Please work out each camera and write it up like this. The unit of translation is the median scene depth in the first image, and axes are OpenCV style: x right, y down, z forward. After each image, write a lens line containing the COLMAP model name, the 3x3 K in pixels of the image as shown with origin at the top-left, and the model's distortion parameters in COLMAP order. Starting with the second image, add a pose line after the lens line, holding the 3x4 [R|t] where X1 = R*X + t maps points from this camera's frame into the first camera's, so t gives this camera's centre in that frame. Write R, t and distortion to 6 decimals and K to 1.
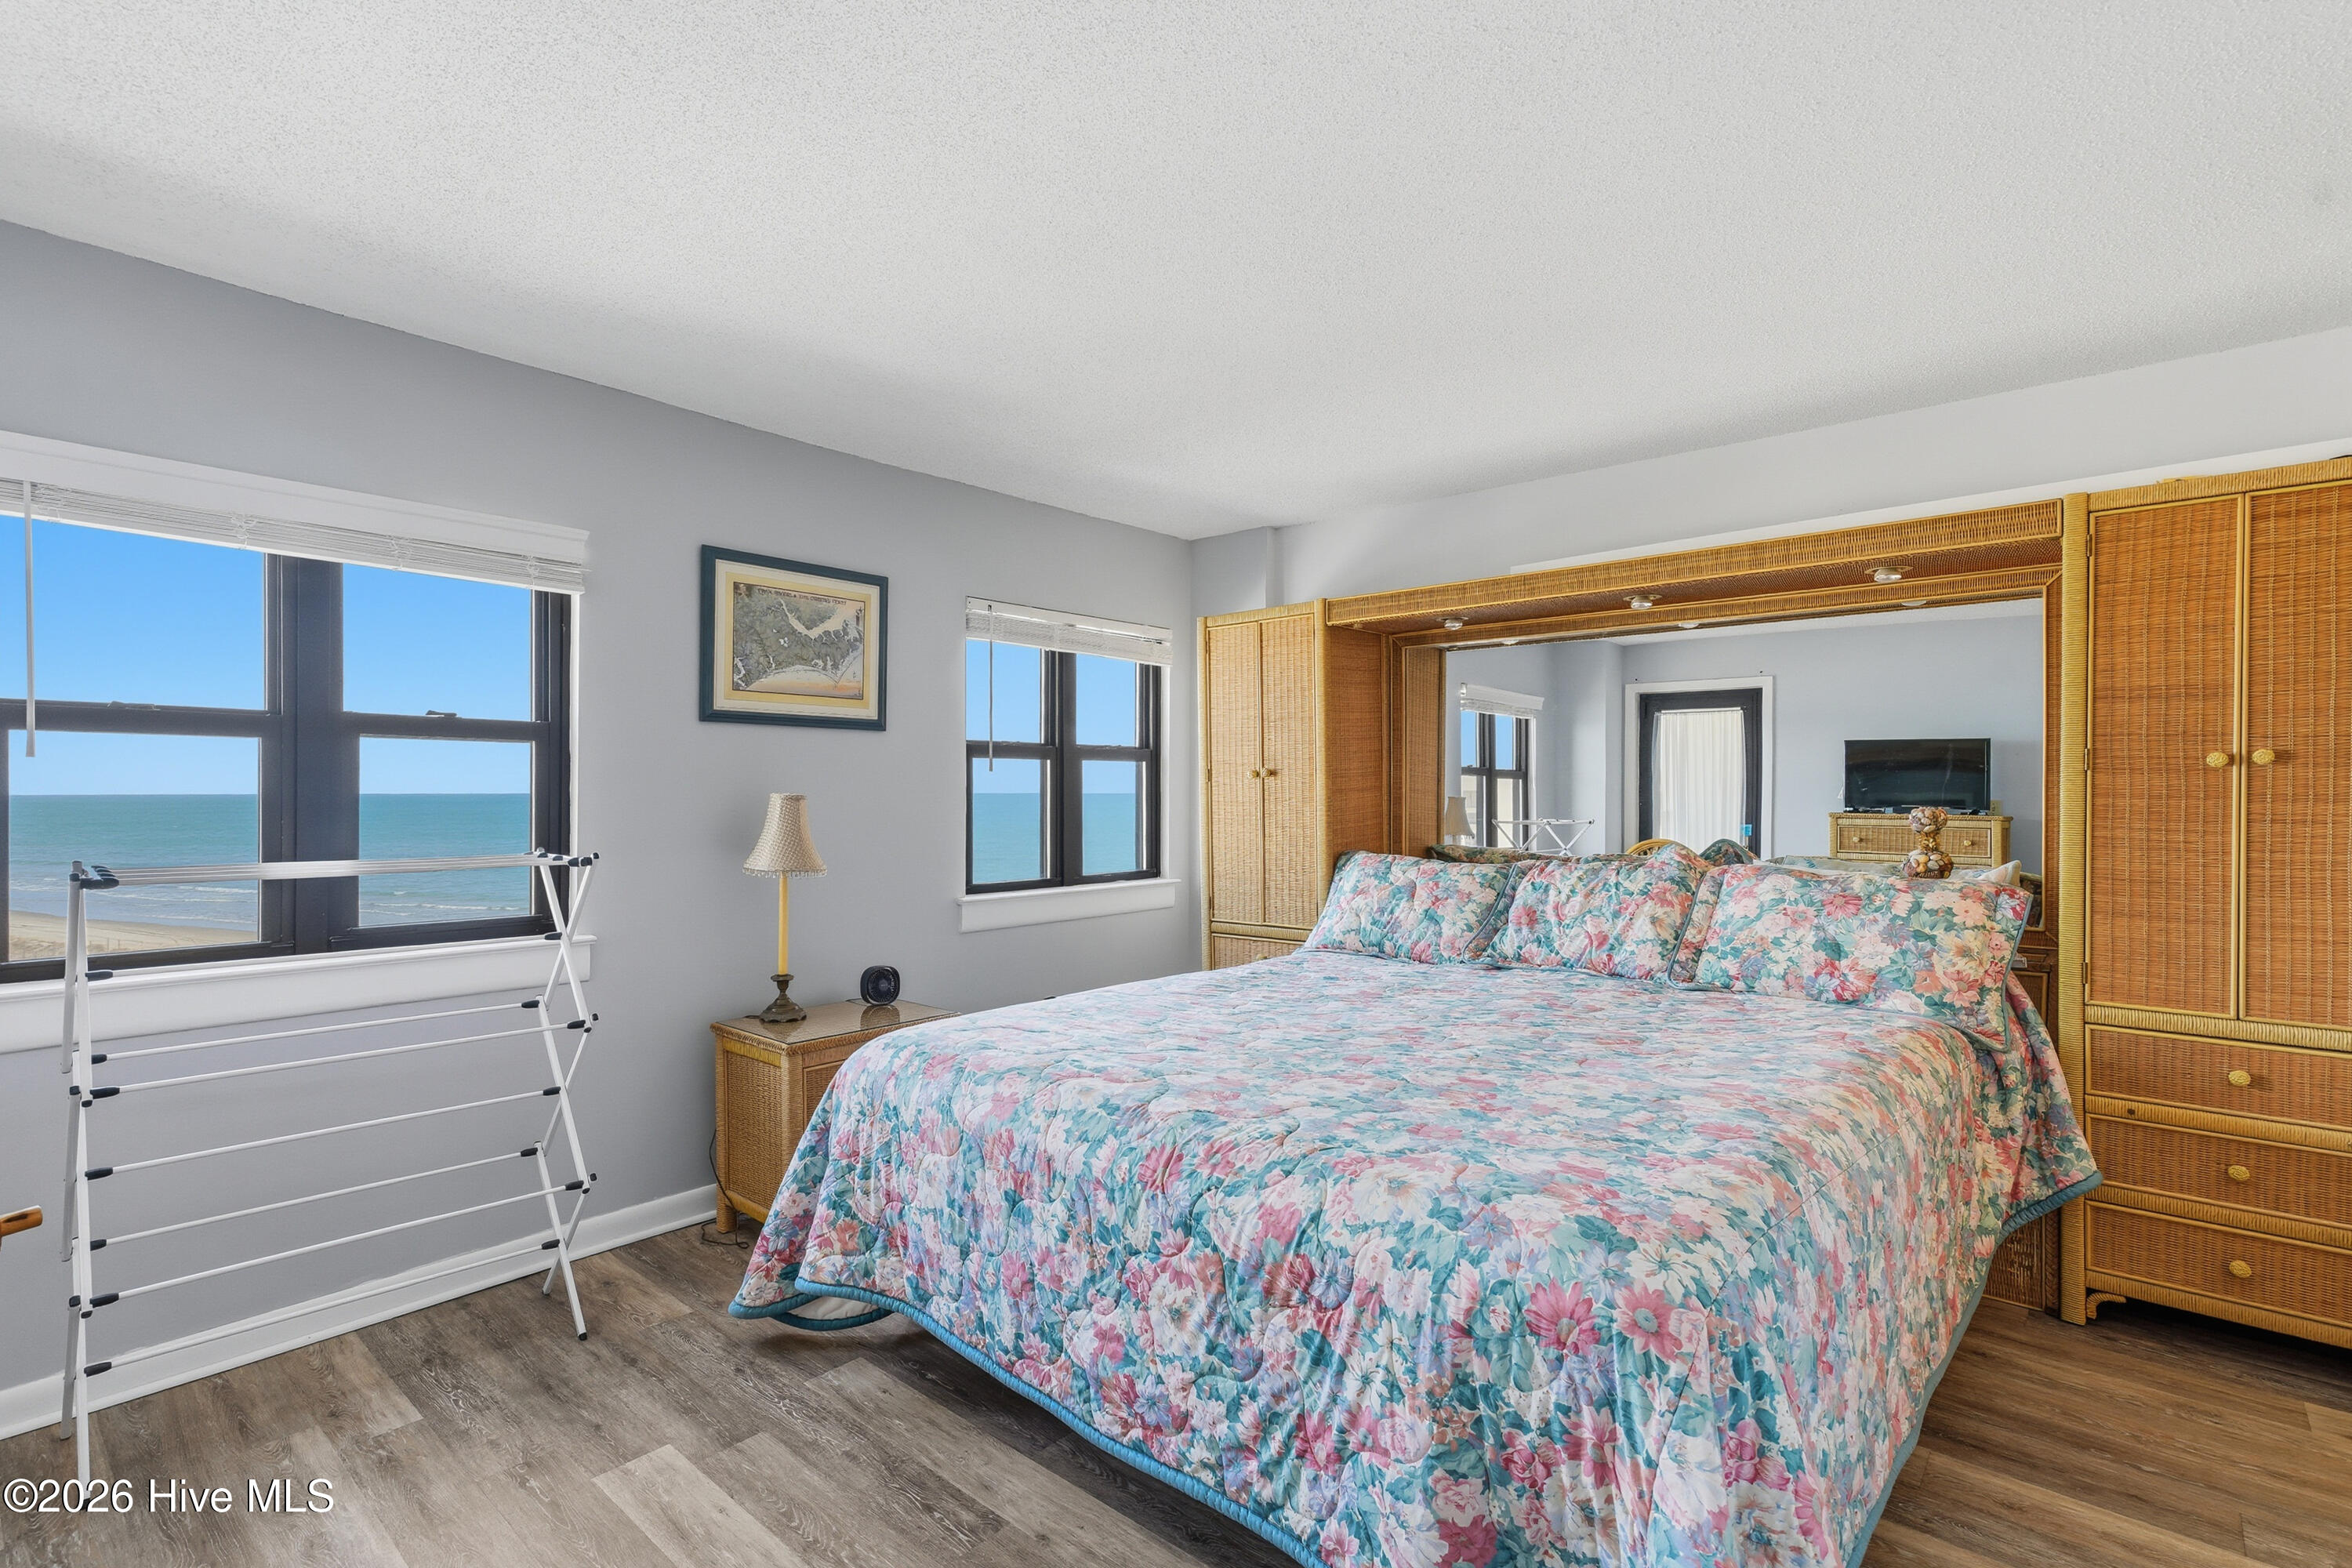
lens RADIAL K [[1089.3, 0, 1147.7], [0, 1089.3, 794.3], [0, 0, 1]] dist [0.003778, 0.004516]
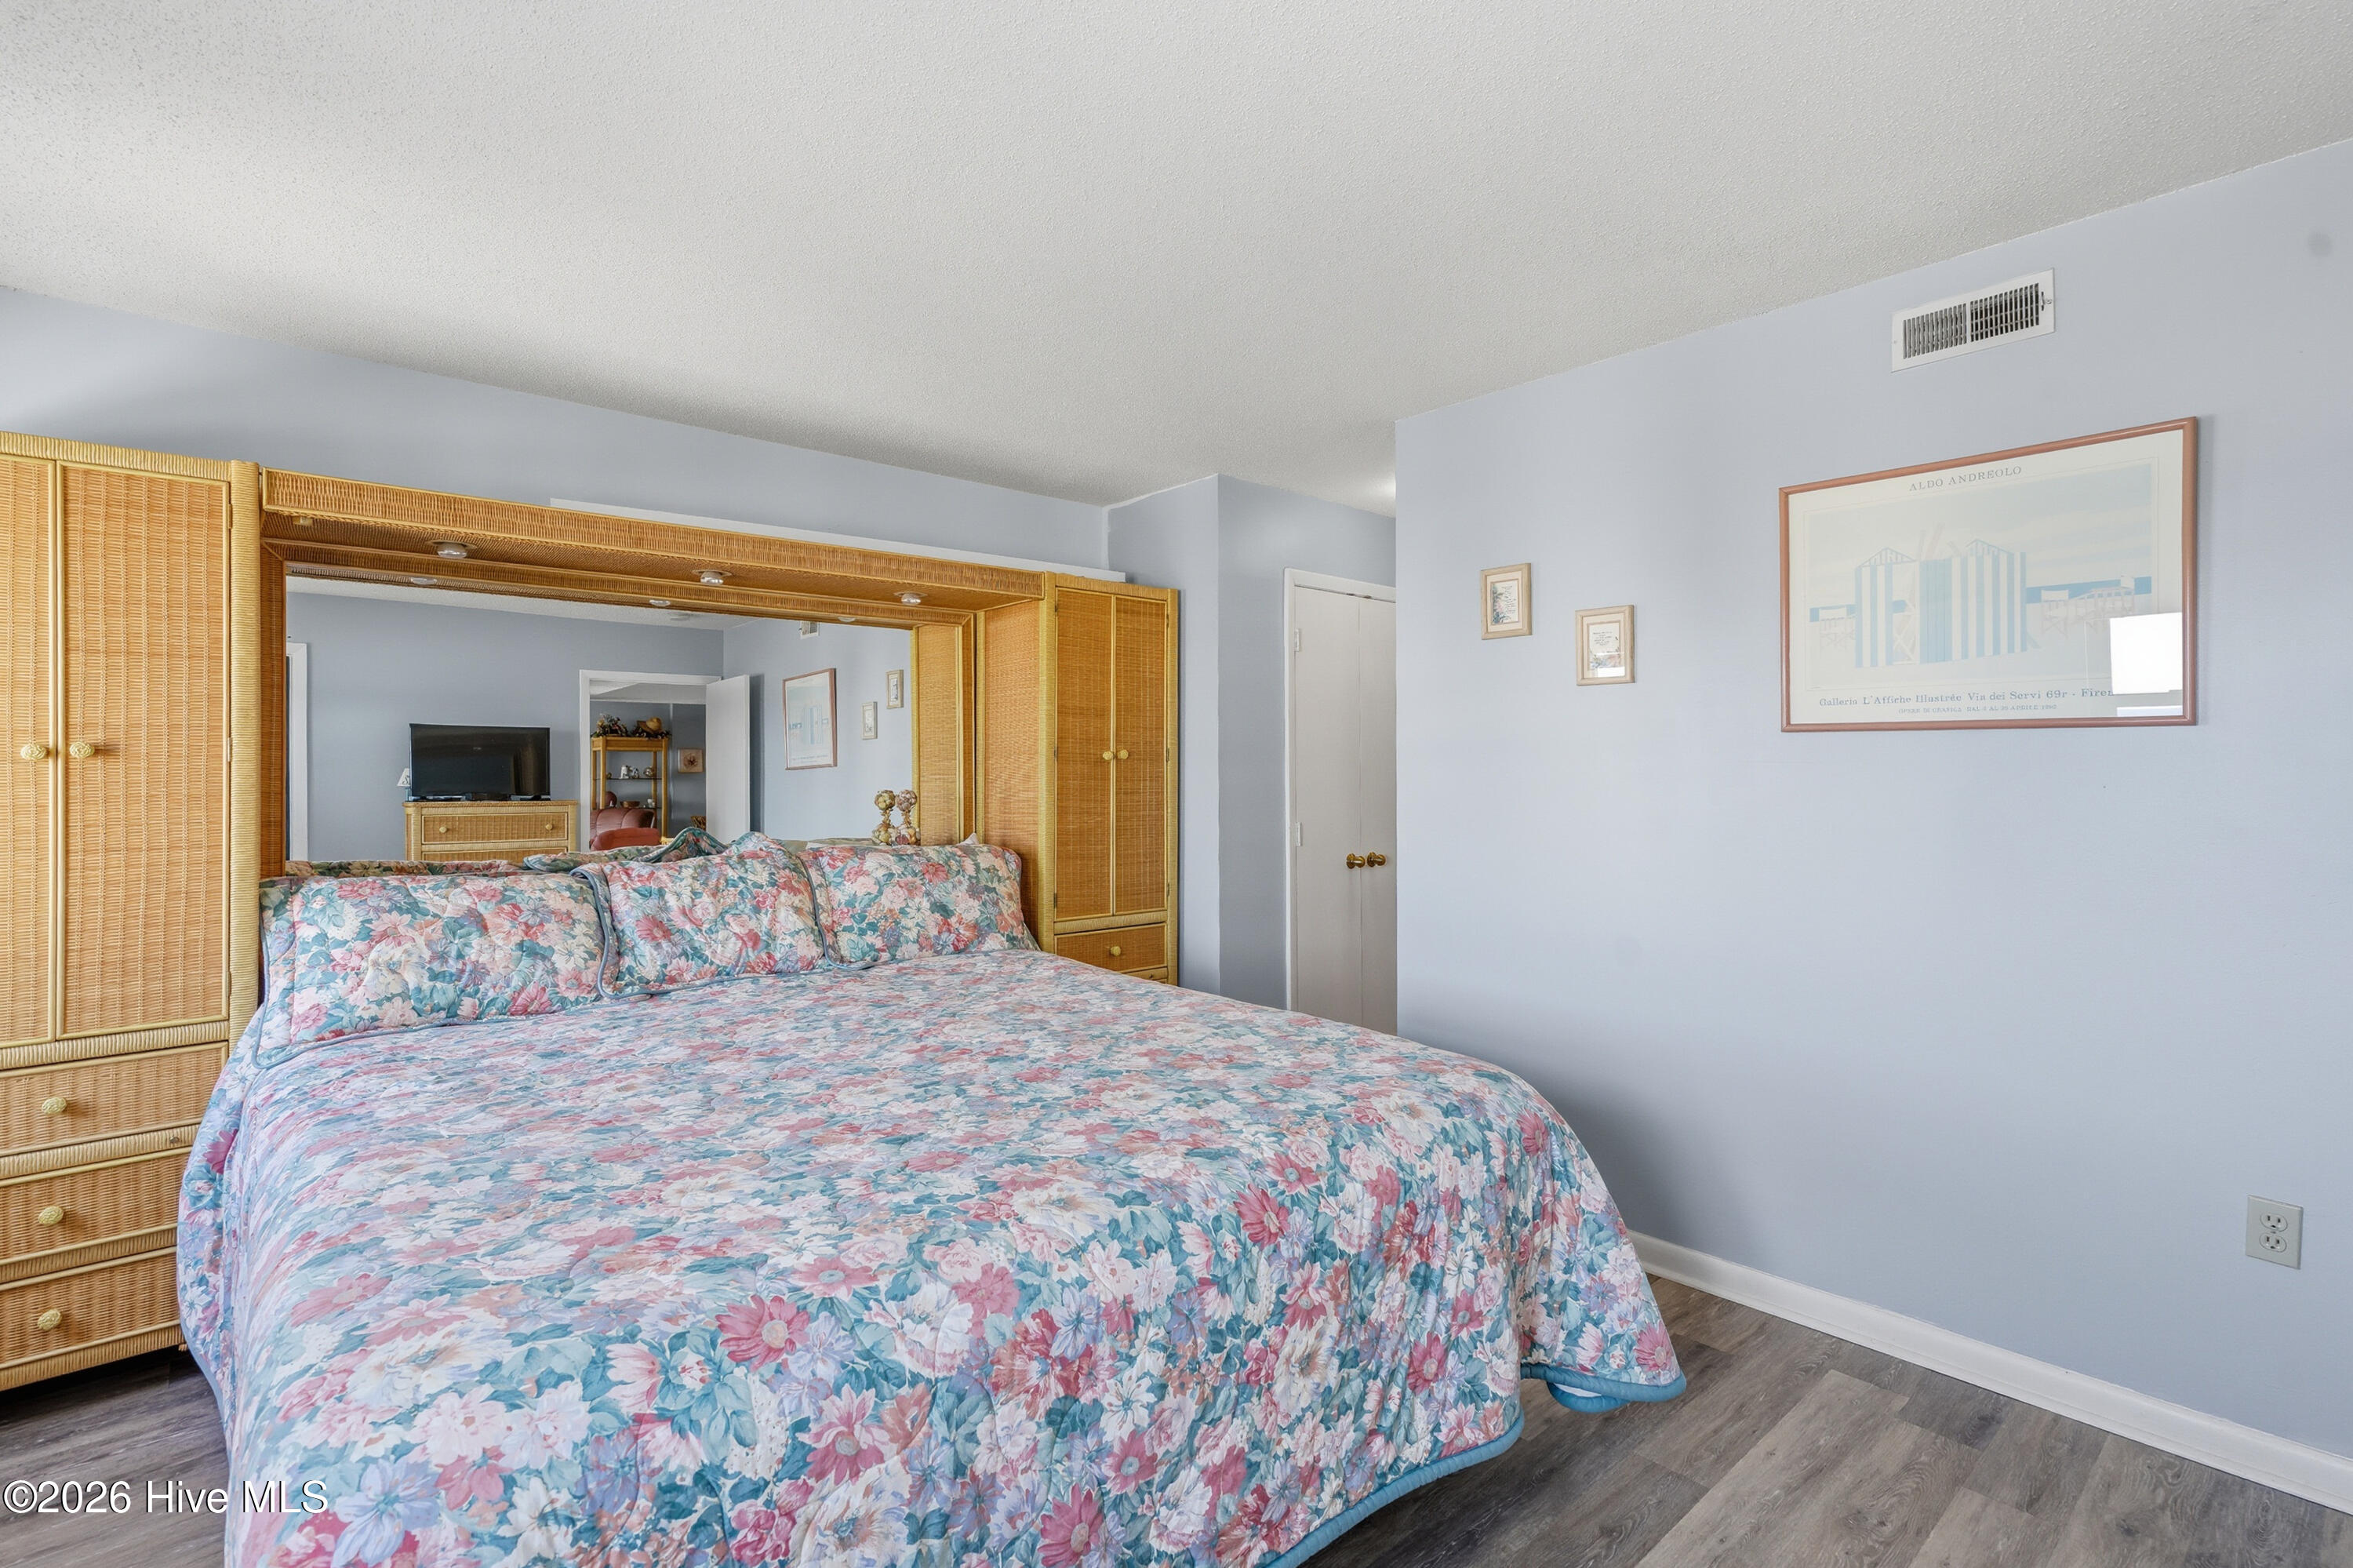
lens RADIAL K [[1089.8, 0, 1233.7], [0, 1089.8, 757.3], [0, 0, 1]] dist [0.003778, 0.004516]
pose [[0.115486, 0.013620, 0.993216, -0.810787], [0.008503, 0.999856, -0.014700, -0.004771], [-0.993273, 0.010143, 0.115354, 0.879715]]
